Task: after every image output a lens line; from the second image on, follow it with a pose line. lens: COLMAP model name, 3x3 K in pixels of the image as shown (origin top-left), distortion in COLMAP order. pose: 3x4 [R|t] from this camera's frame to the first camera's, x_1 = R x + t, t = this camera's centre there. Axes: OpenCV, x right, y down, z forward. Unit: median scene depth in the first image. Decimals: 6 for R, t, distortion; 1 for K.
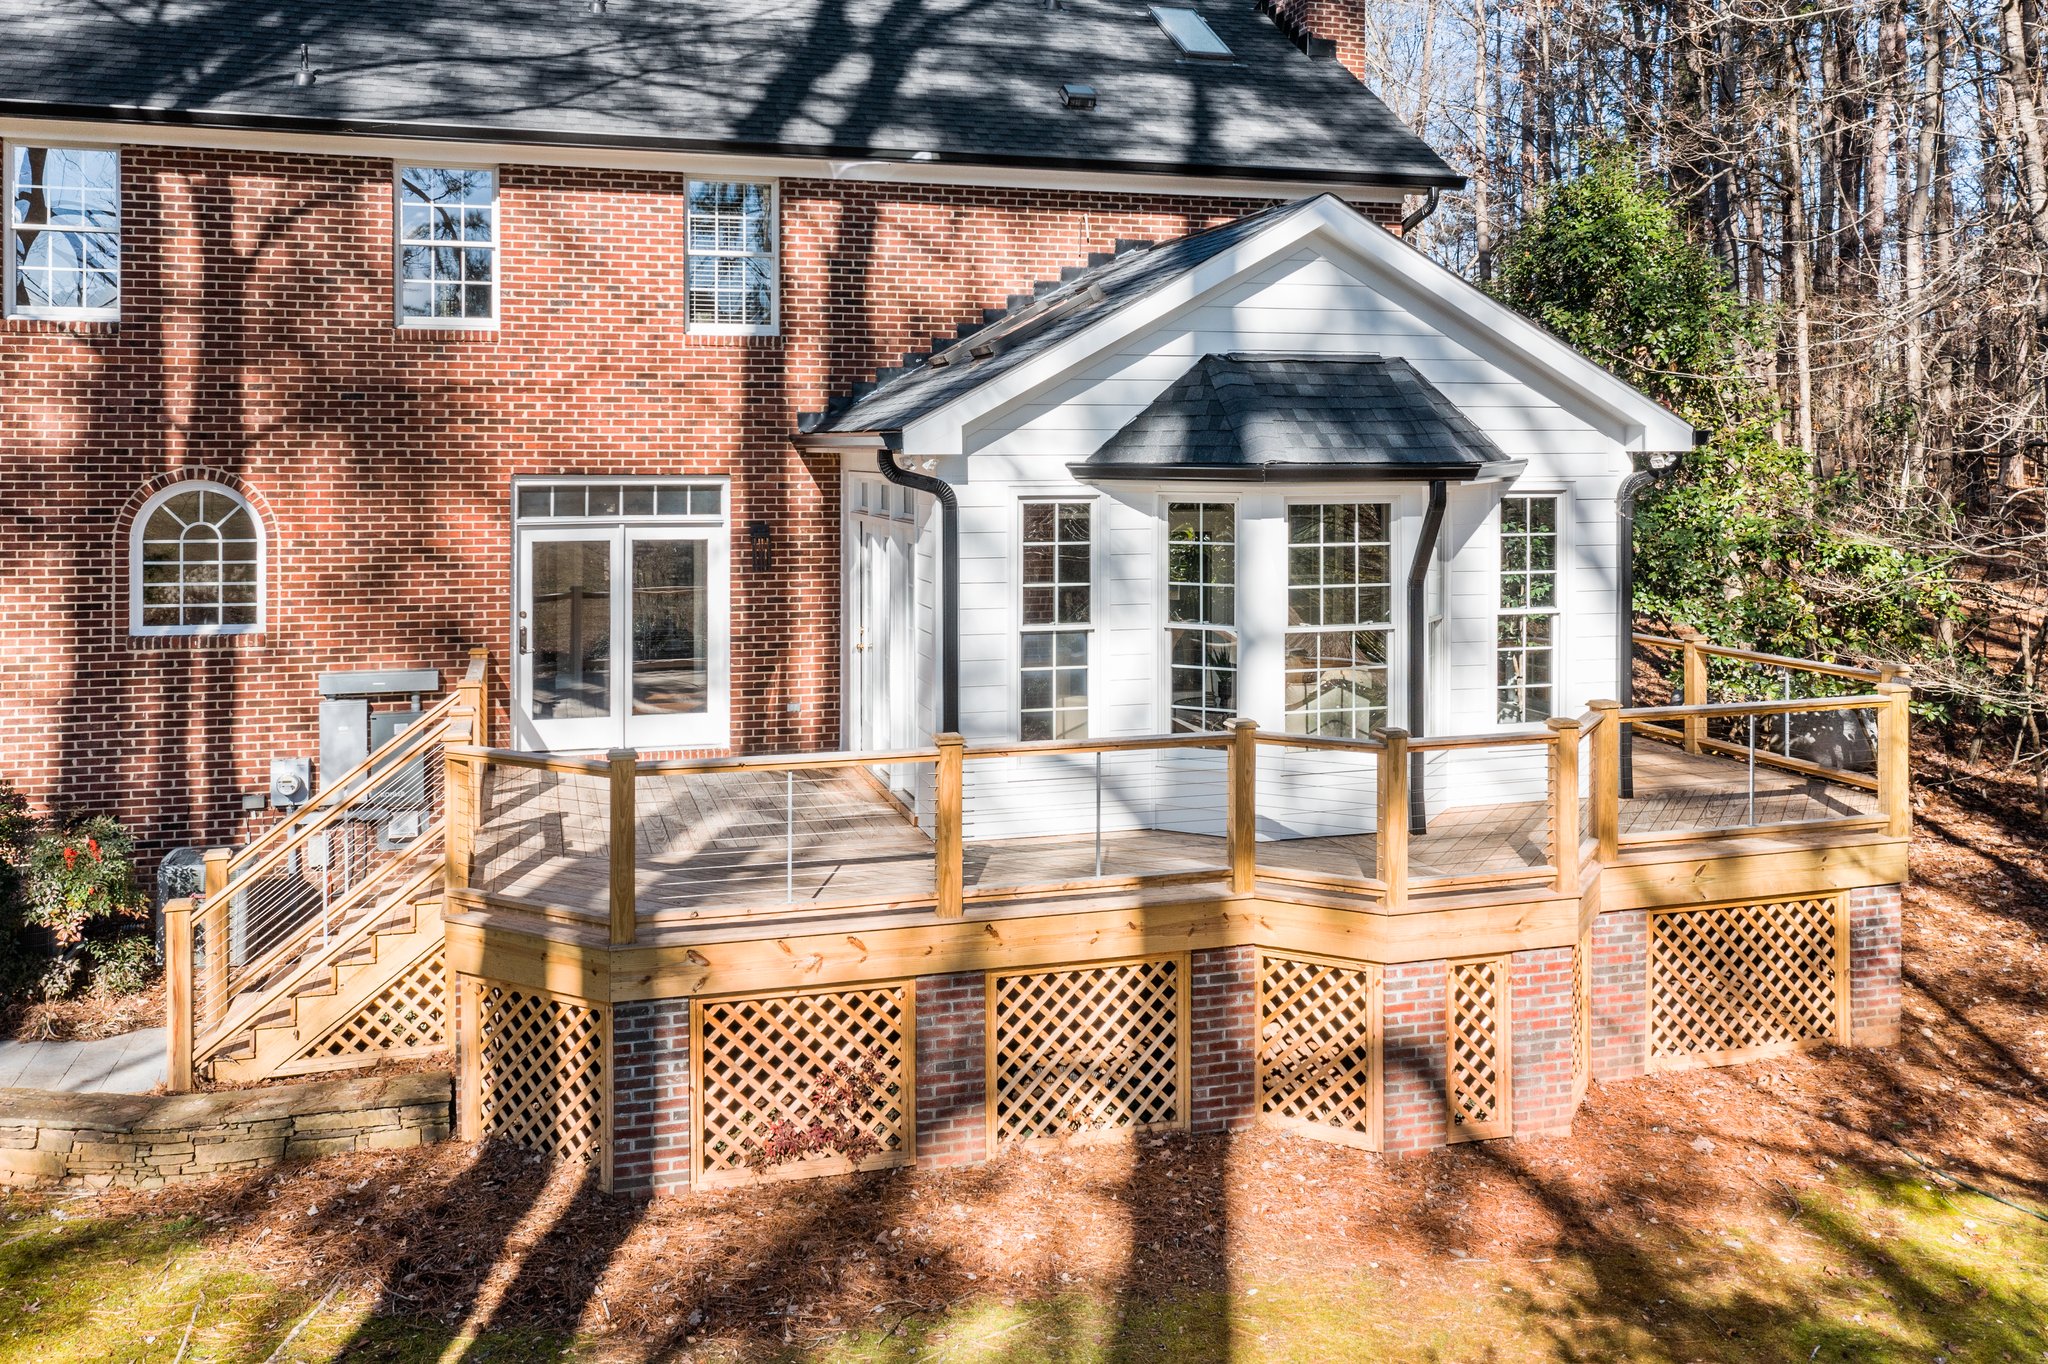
lens RADIAL K [[1647.9, 0, 1000.9], [0, 1647.9, 465.0], [0, 0, 1]] dist [-0.001770, 0.003873]
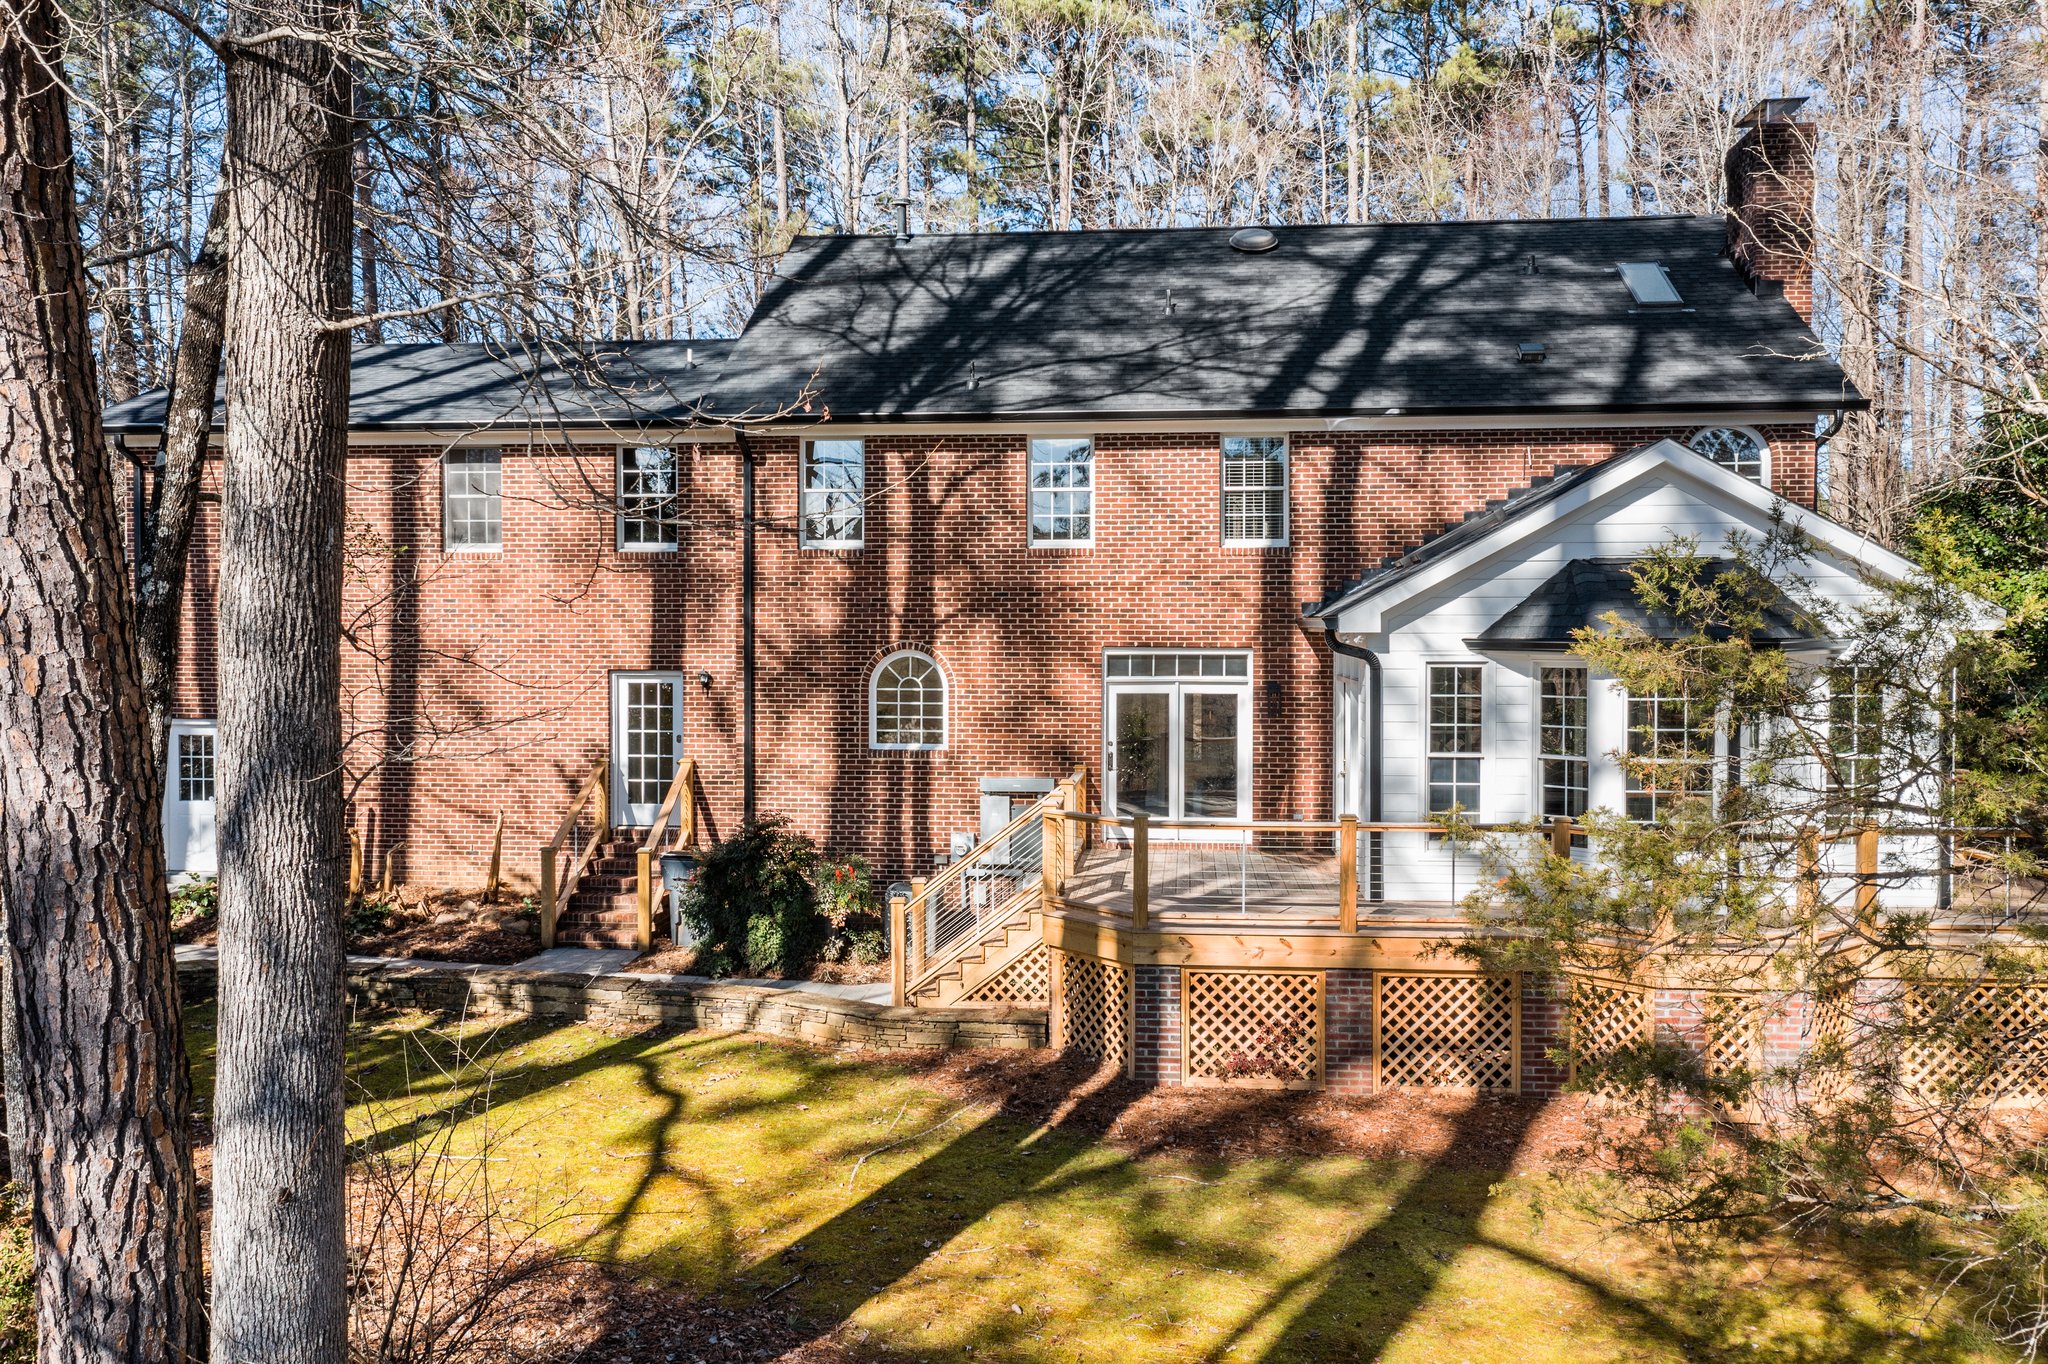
lens RADIAL K [[1580.6, 0, 1028.2], [0, 1580.6, 674.2], [0, 0, 1]] dist [0.000857, -0.006820]
pose [[0.929413, 0.009158, -0.368926, 0.174317], [-0.002204, 0.999812, 0.019268, 0.003612], [0.369033, -0.017095, 0.929259, -0.356990]]
